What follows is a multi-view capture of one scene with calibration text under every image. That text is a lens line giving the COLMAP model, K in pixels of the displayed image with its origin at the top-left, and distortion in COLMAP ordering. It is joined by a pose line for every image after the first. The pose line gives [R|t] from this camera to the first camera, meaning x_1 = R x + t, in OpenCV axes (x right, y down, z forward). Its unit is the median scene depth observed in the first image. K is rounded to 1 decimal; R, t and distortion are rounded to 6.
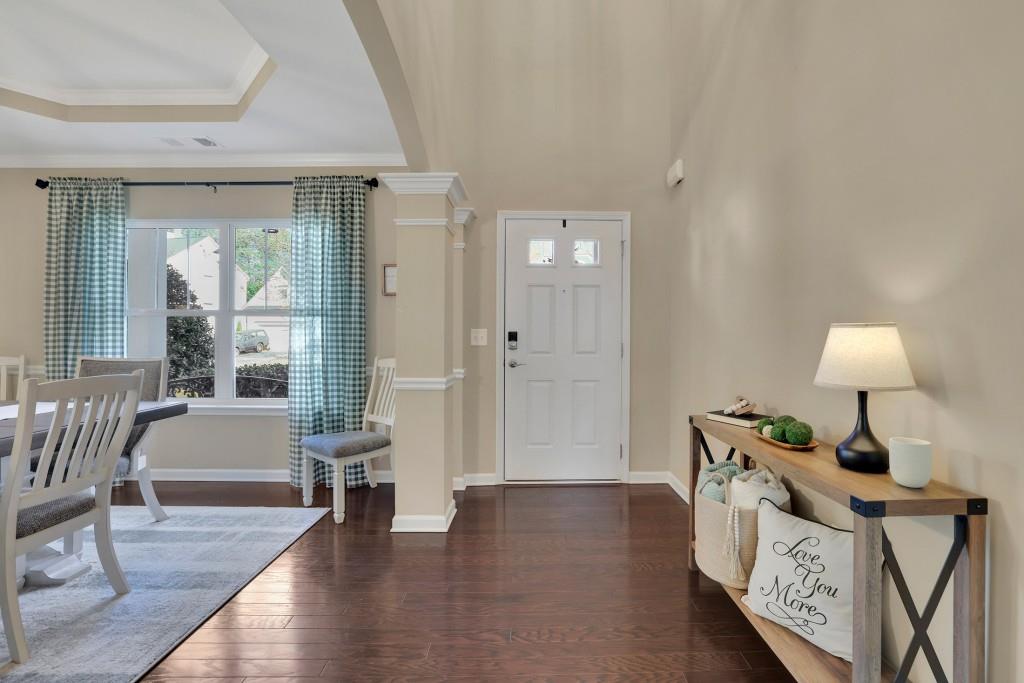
lens RADIAL K [[460.8, 0, 509.9], [0, 460.8, 334.3], [0, 0, 1]] dist [-0.042180, 0.018681]
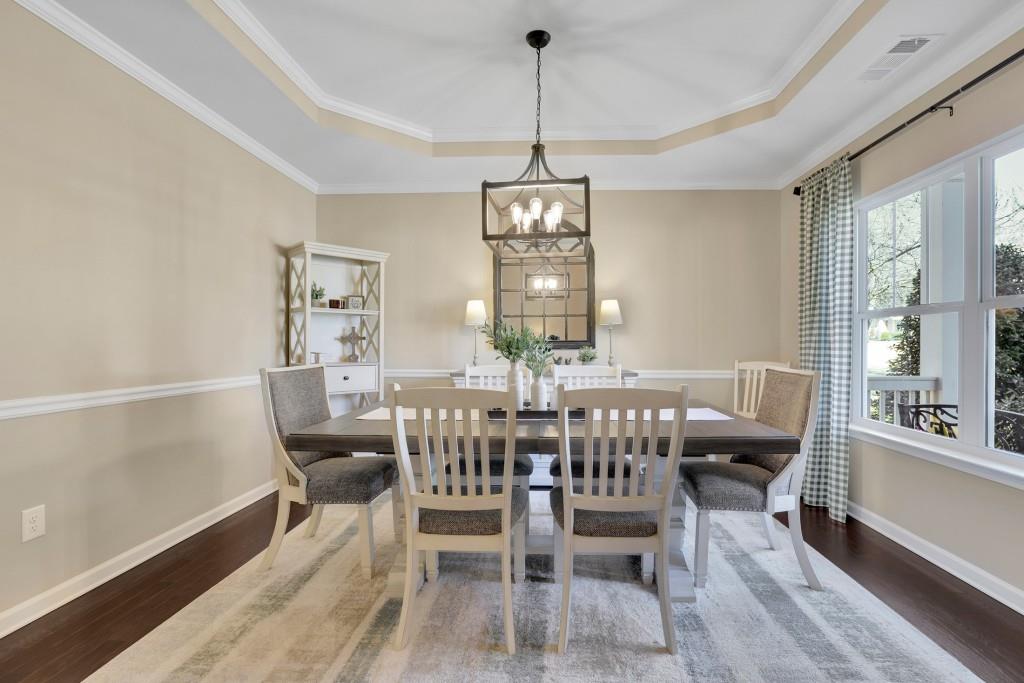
lens RADIAL K [[473.9, 0, 527.9], [0, 473.9, 344.7], [0, 0, 1]] dist [-0.050734, 0.020308]
pose [[-0.011554, 0.001398, -0.999932, -0.001178], [0.001187, 0.999998, 0.001384, 0.005429], [0.999933, -0.001171, -0.011555, 0.438966]]
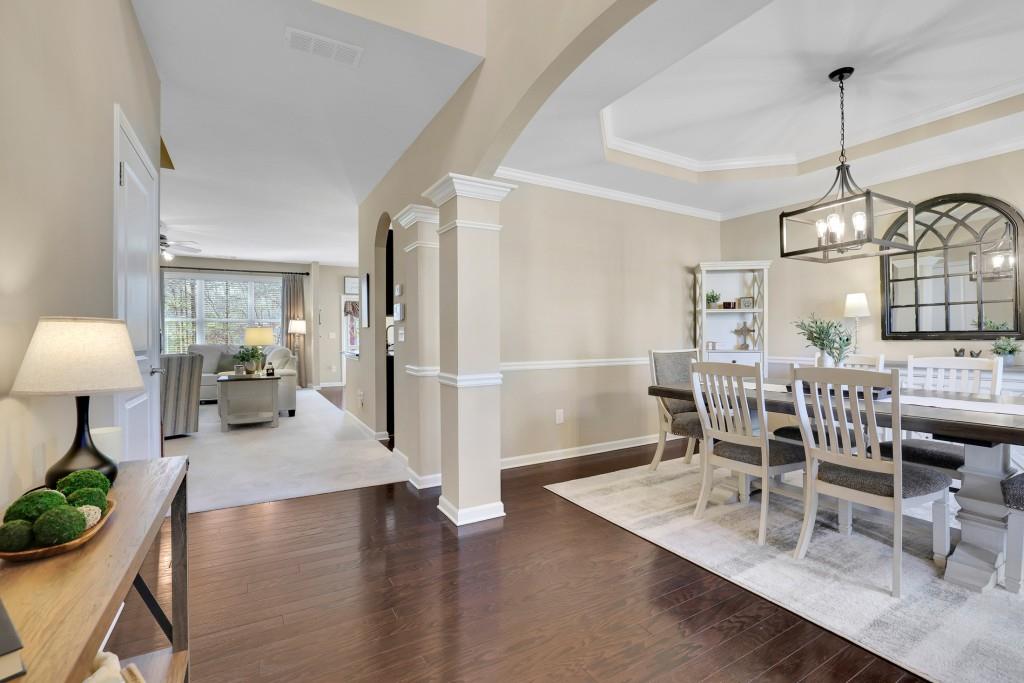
lens RADIAL K [[460.8, 0, 509.9], [0, 460.8, 334.3], [0, 0, 1]] dist [-0.042180, 0.018681]
pose [[-0.851485, 0.000481, -0.524379, 0.212519], [0.004758, 0.999965, -0.006809, 0.006658], [0.524357, -0.008293, -0.851458, 0.819314]]
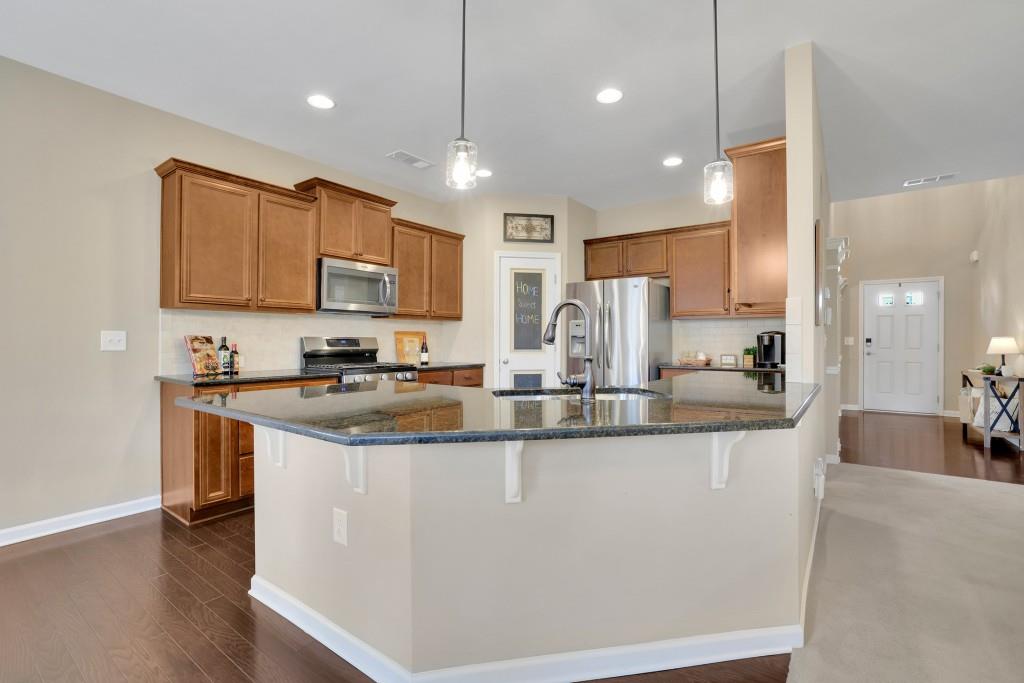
lens RADIAL K [[460.8, 0, 509.9], [0, 460.8, 334.3], [0, 0, 1]] dist [-0.042180, 0.018681]
pose [[0.823301, -0.003846, -0.567592, -0.174360], [-0.001282, 0.999962, -0.008634, -0.004234], [0.567604, 0.007836, 0.823265, -1.662559]]
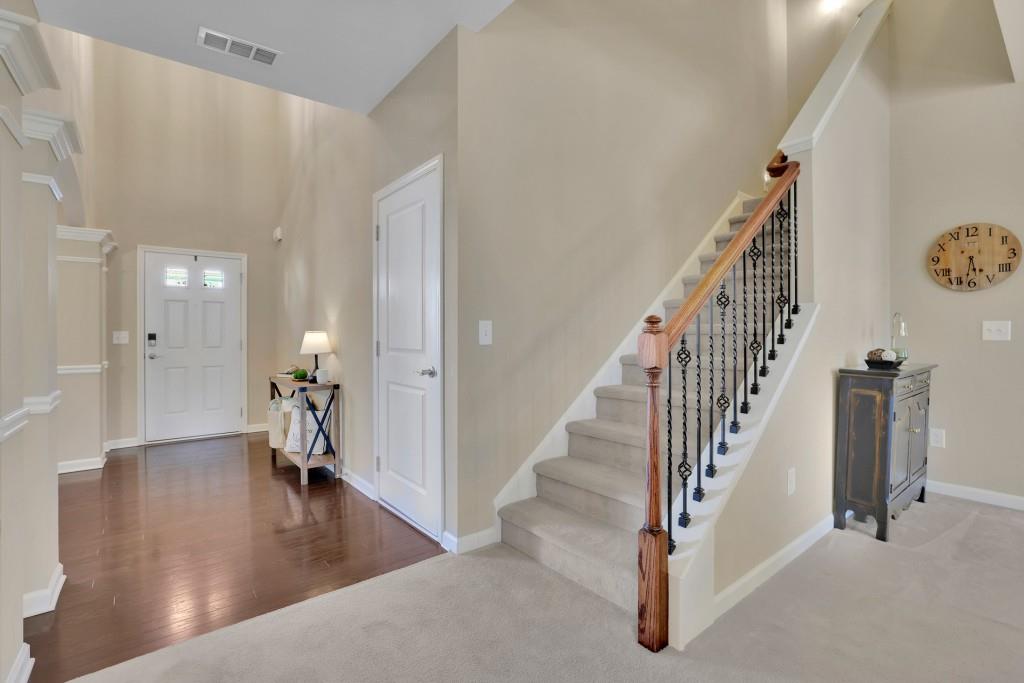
lens RADIAL K [[460.8, 0, 509.9], [0, 460.8, 334.3], [0, 0, 1]] dist [-0.042180, 0.018681]
pose [[0.760759, -0.007003, 0.648996, -0.058616], [0.003389, 0.999971, 0.006818, -0.008472], [-0.649025, -0.002988, 0.760761, -0.749773]]
